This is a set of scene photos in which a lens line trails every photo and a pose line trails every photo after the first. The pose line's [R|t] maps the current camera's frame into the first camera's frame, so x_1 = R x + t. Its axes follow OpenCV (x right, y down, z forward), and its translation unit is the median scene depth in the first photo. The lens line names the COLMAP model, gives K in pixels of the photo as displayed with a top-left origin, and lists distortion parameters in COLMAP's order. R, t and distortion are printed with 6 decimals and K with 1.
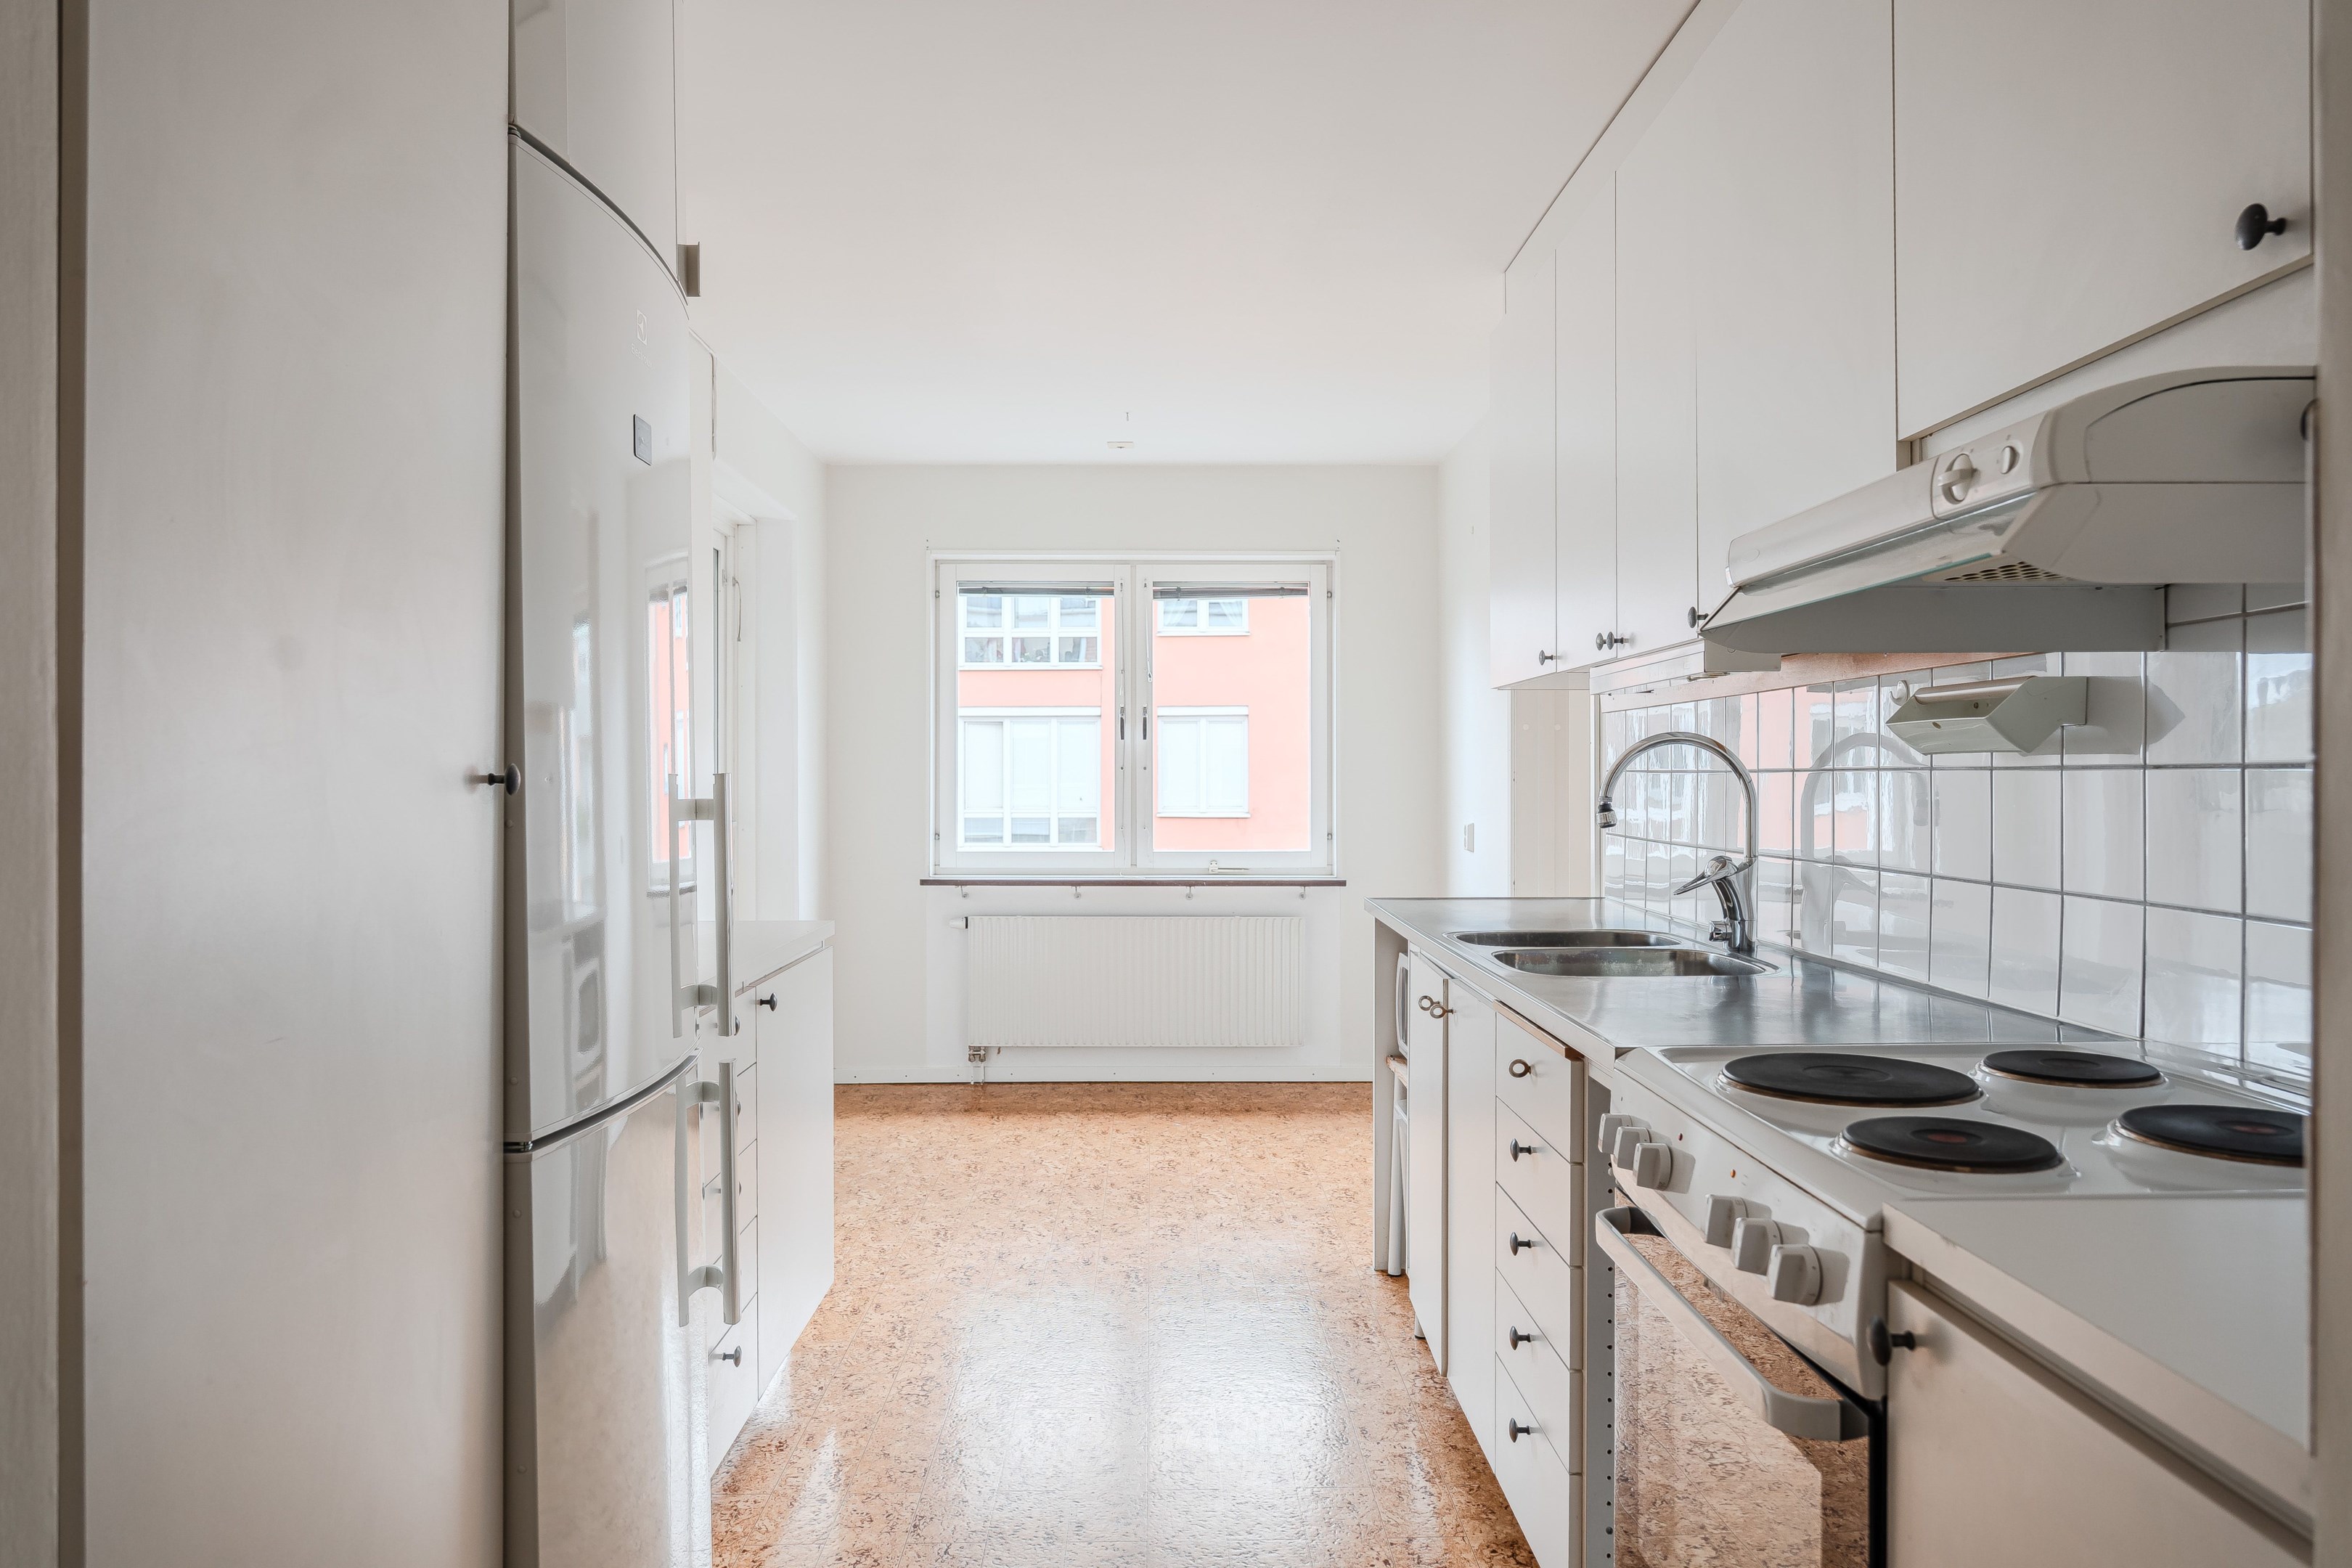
lens RADIAL K [[1561.3, 0, 1172.3], [0, 1561.3, 788.0], [0, 0, 1]] dist [0.002589, 0.005746]
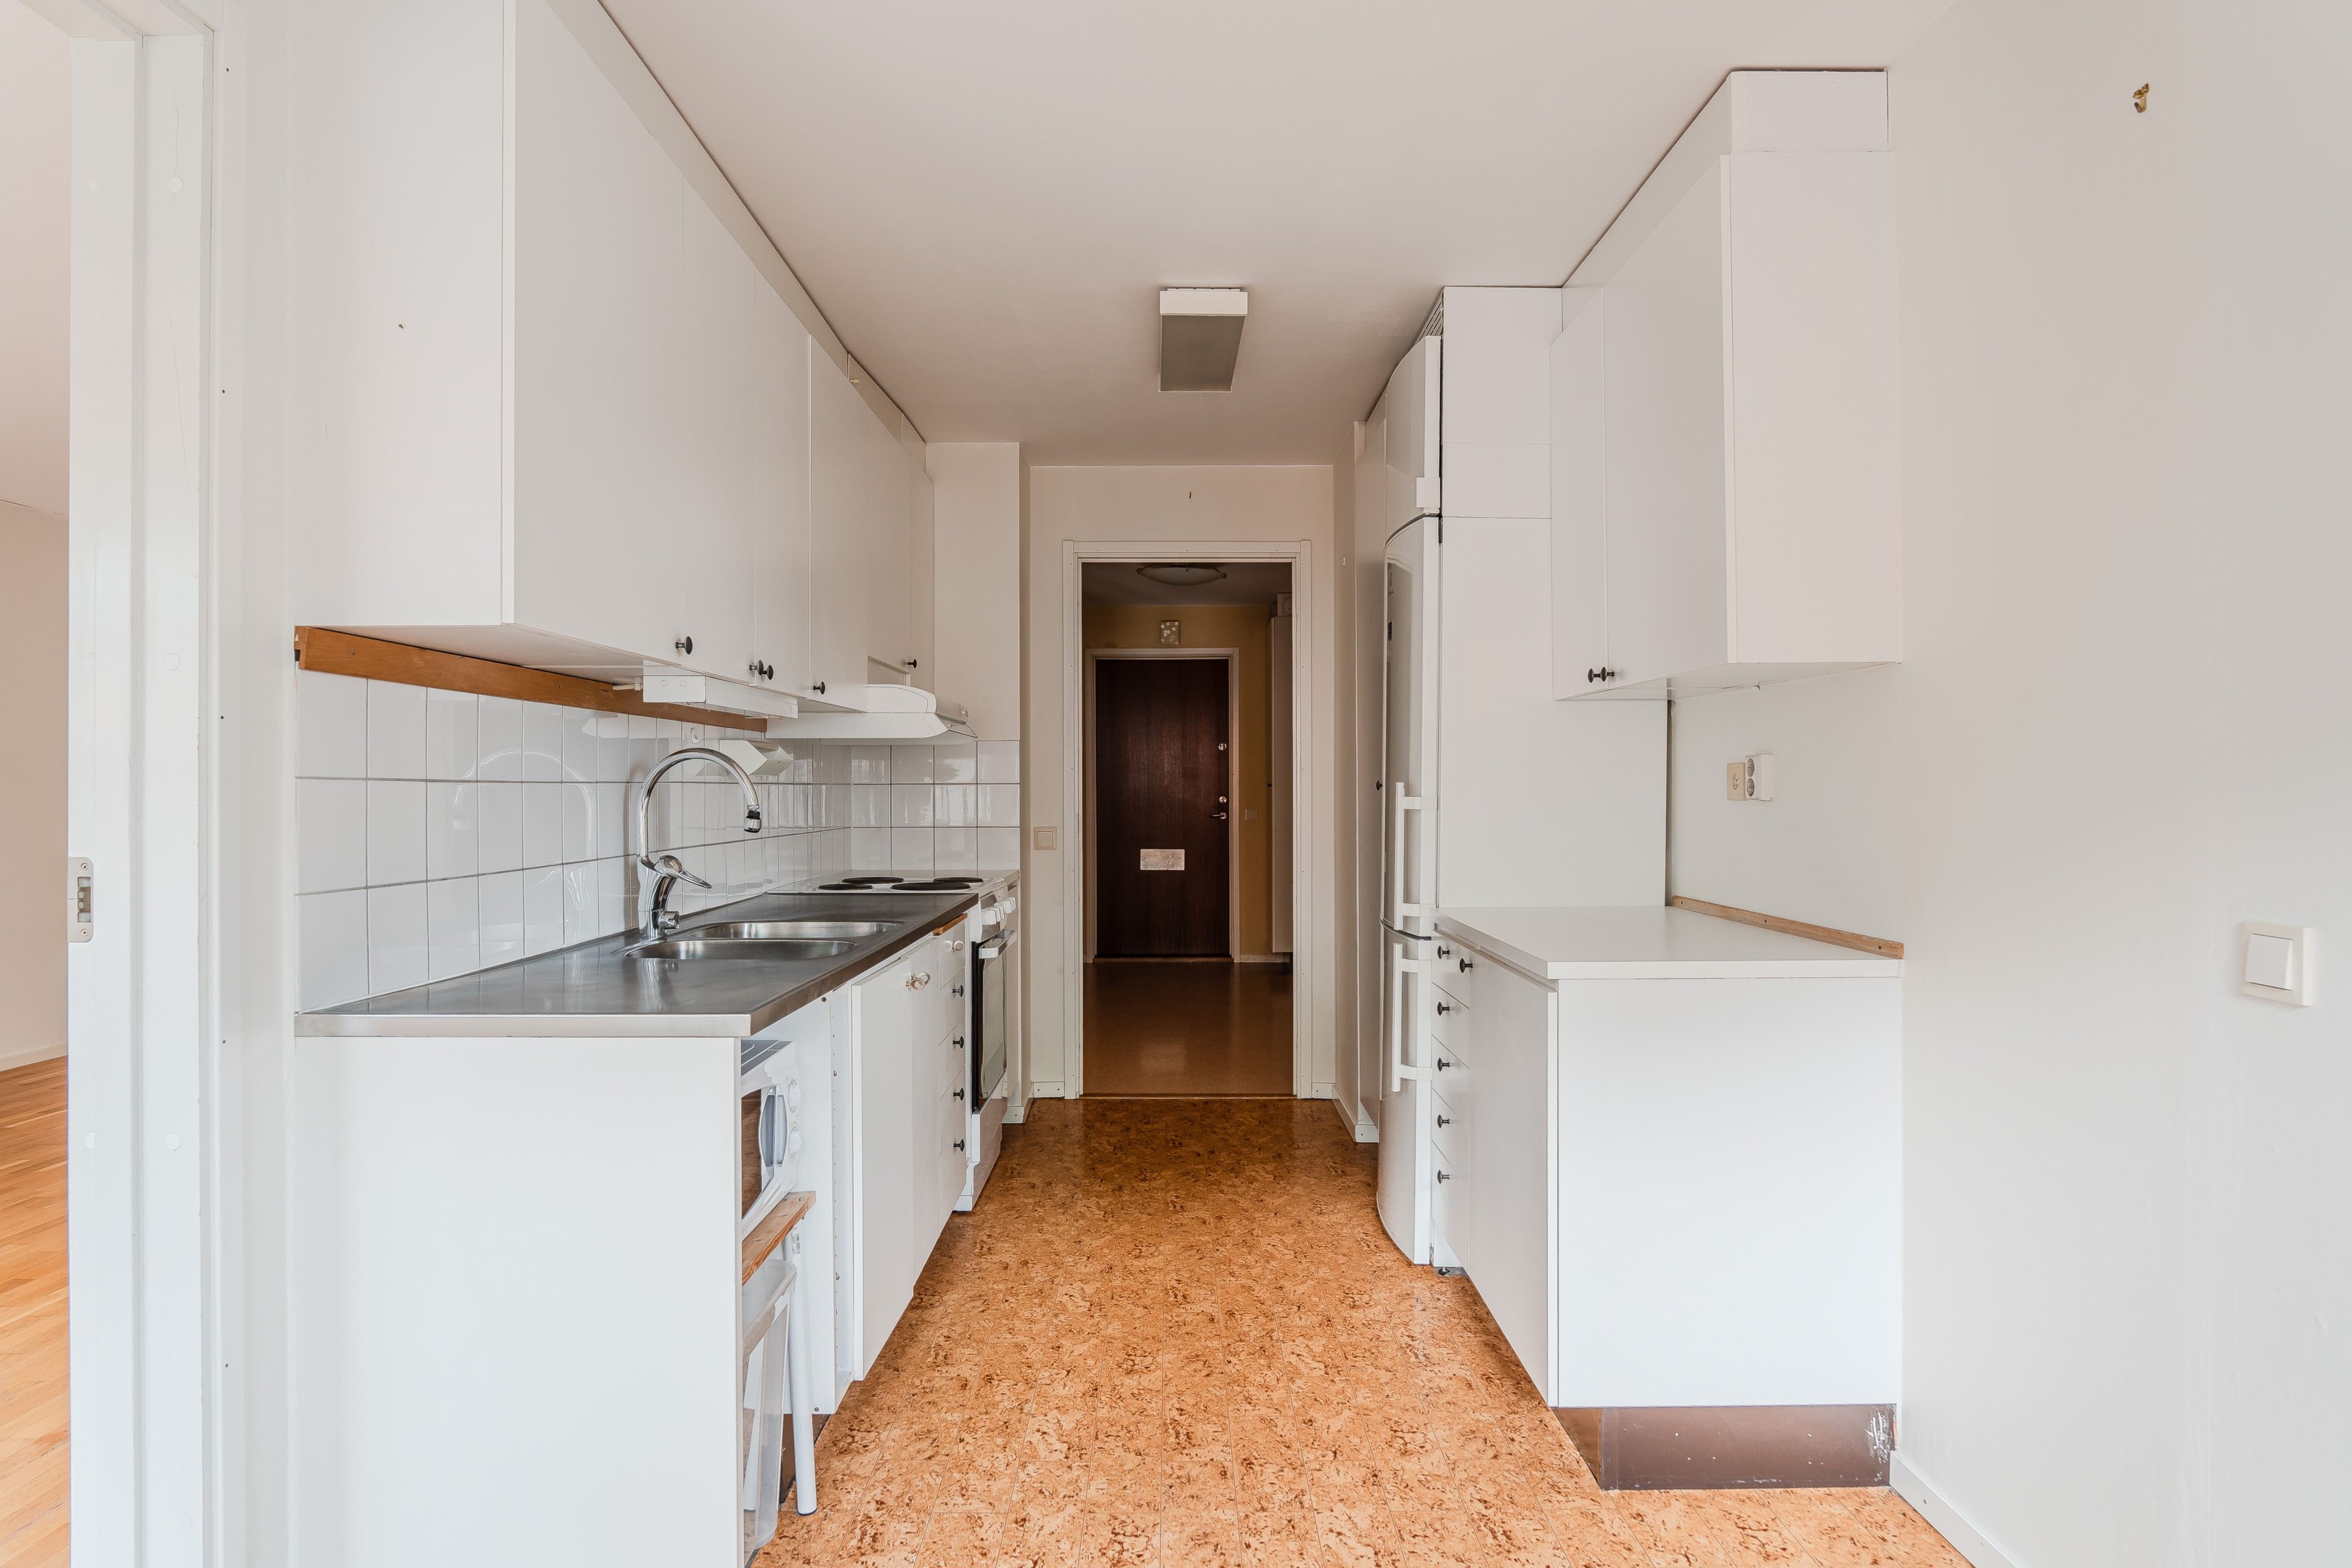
lens RADIAL K [[1279.9, 0, 1169.9], [0, 1279.9, 780.5], [0, 0, 1]] dist [-0.024321, 0.003890]
pose [[-0.999882, -0.002396, 0.015173, -0.029335], [-0.002443, 0.999992, -0.003087, -0.009275], [-0.015165, -0.003124, -0.999880, 1.750873]]
